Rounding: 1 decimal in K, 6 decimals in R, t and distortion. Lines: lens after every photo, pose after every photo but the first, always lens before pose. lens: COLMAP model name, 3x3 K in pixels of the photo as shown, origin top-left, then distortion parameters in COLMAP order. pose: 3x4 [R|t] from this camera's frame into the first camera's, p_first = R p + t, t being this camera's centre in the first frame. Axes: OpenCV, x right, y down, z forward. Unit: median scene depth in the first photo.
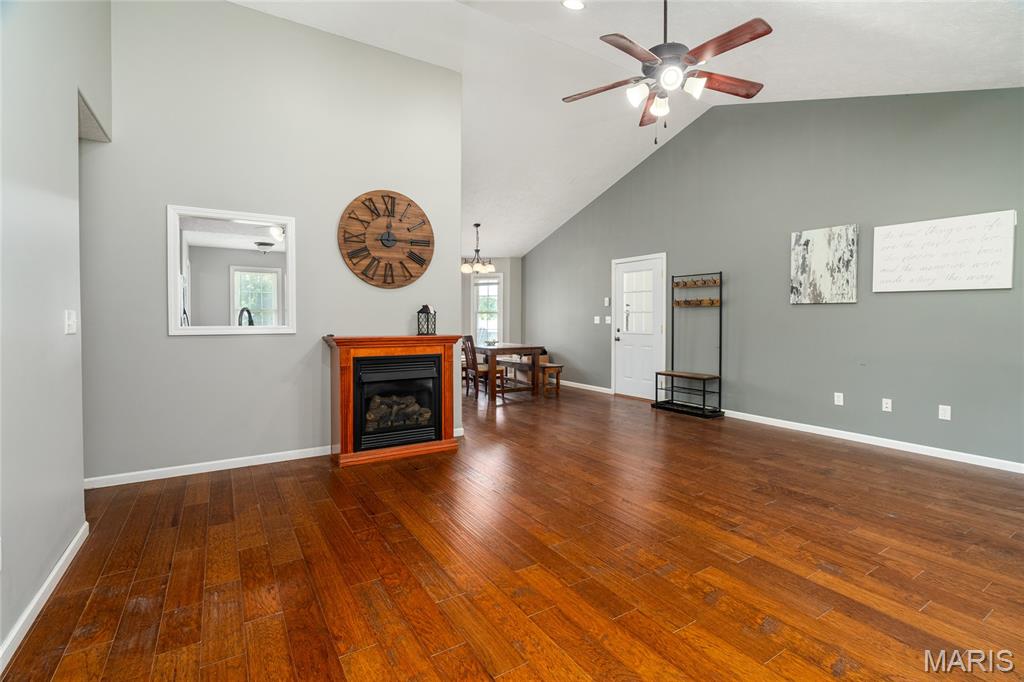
lens RADIAL K [[467.8, 0, 510.7], [0, 467.8, 330.4], [0, 0, 1]] dist [-0.003333, 0.000361]
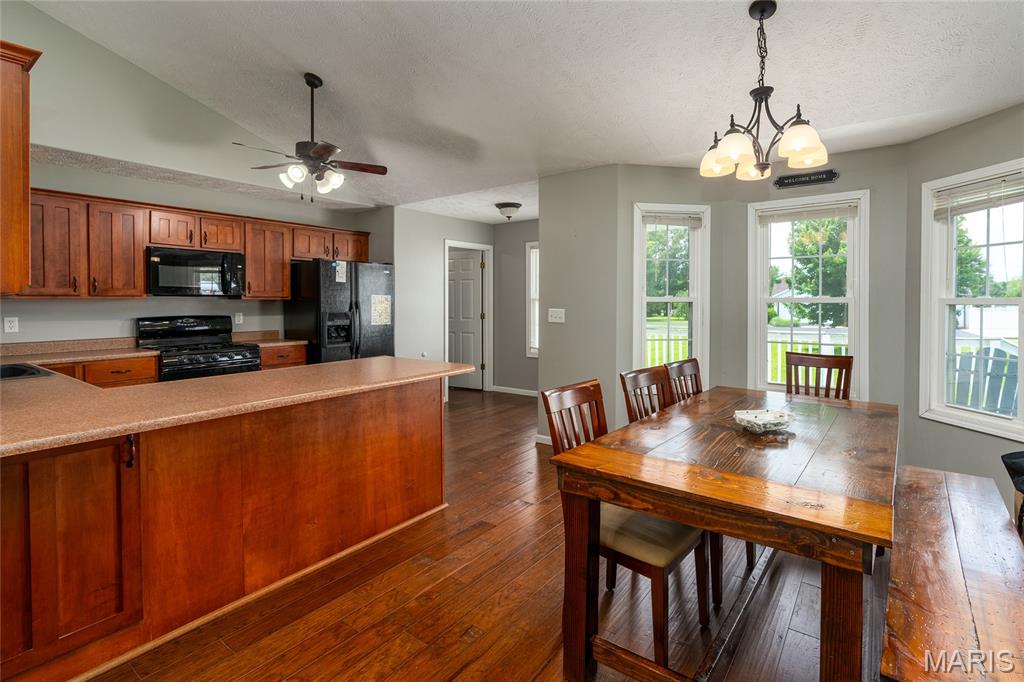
lens RADIAL K [[479.8, 0, 530.4], [0, 479.8, 309.6], [0, 0, 1]] dist [-0.000771, 0.000209]
pose [[0.364918, 0.015198, -0.930916, 0.280481], [-0.025869, 0.999646, 0.006179, -0.061106], [0.930680, 0.021827, 0.365182, 1.361923]]
